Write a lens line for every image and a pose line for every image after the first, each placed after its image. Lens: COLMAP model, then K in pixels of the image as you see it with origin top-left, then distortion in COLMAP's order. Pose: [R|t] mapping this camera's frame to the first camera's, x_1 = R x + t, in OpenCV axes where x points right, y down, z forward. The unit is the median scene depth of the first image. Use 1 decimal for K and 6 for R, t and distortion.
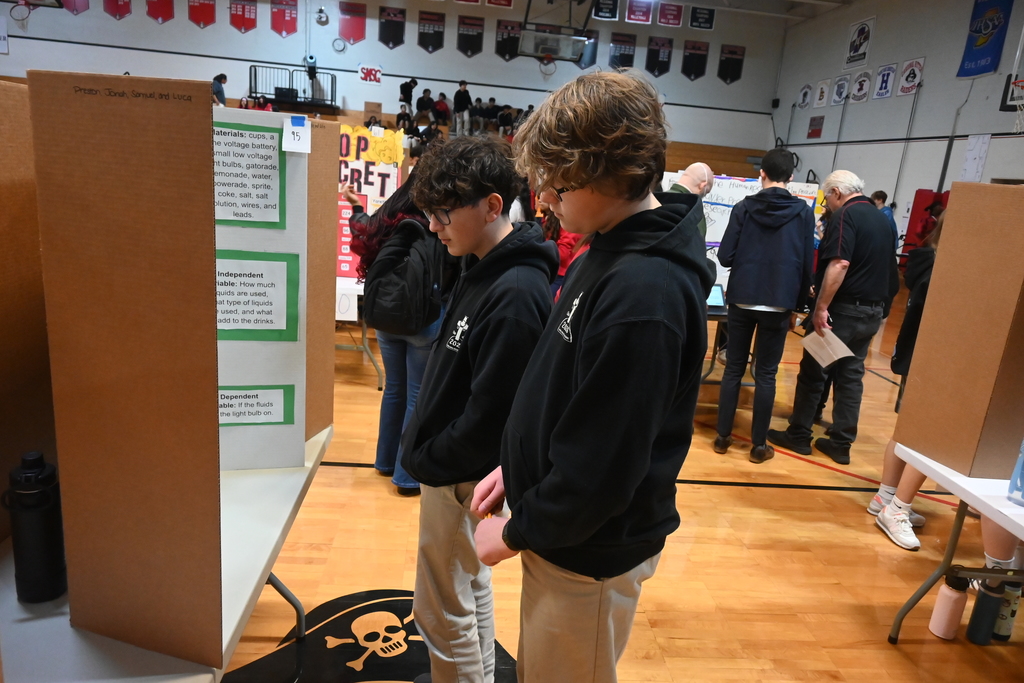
lens RADIAL K [[697.6, 0, 512.0], [0, 697.6, 341.5], [0, 0, 1]] dist [-0.007609, 0.005869]
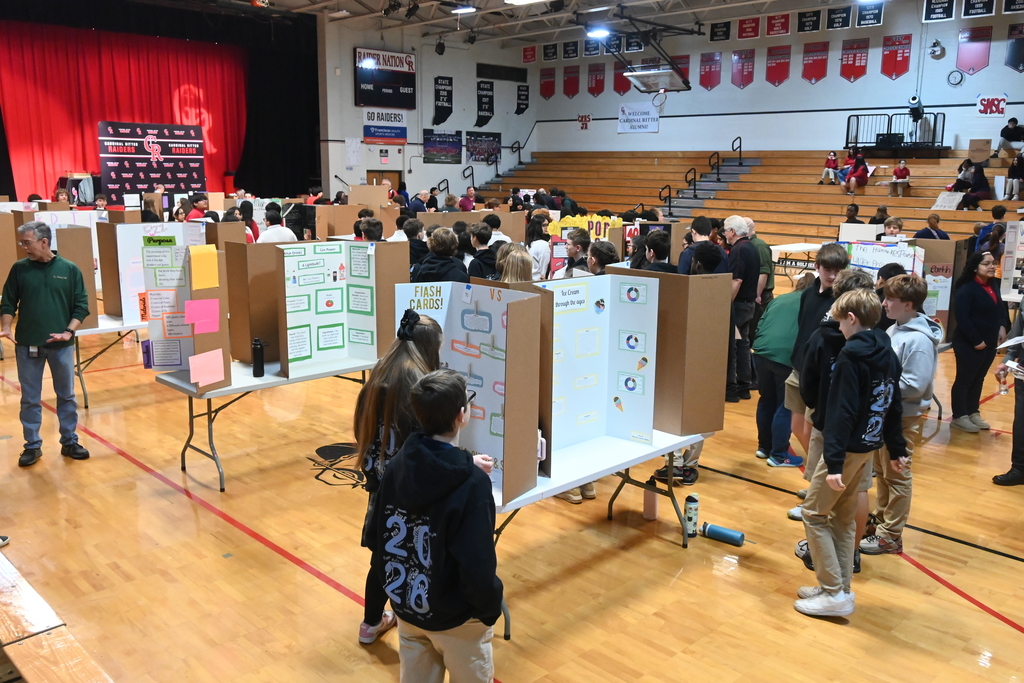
lens RADIAL K [[867.0, 0, 512.0], [0, 867.0, 341.5], [0, 0, 1]] dist [0.000989, -0.001823]
pose [[0.648482, 0.064655, -0.758479, 0.222592], [-0.137529, 0.989941, -0.033198, 0.011407], [0.748703, 0.125841, 0.650851, -0.072797]]
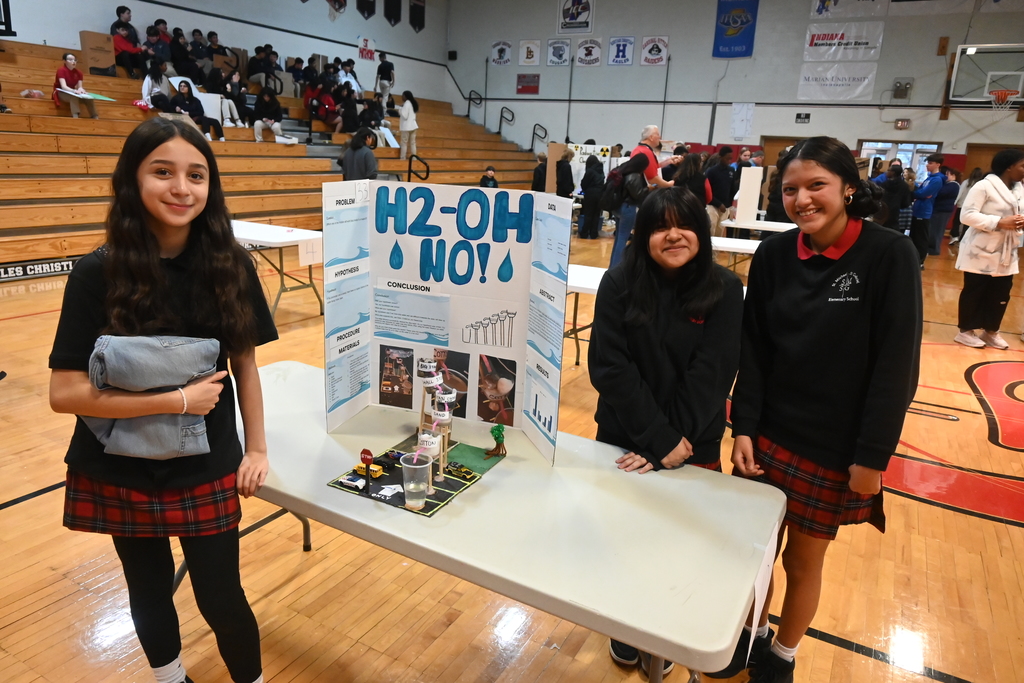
lens RADIAL K [[697.6, 0, 512.0], [0, 697.6, 341.5], [0, 0, 1]] dist [-0.007609, 0.005869]
pose [[0.555116, -0.276540, 0.784456, -0.697748], [0.197422, 0.959969, 0.198708, -0.180426], [-0.808004, 0.044563, 0.587489, 0.502441]]
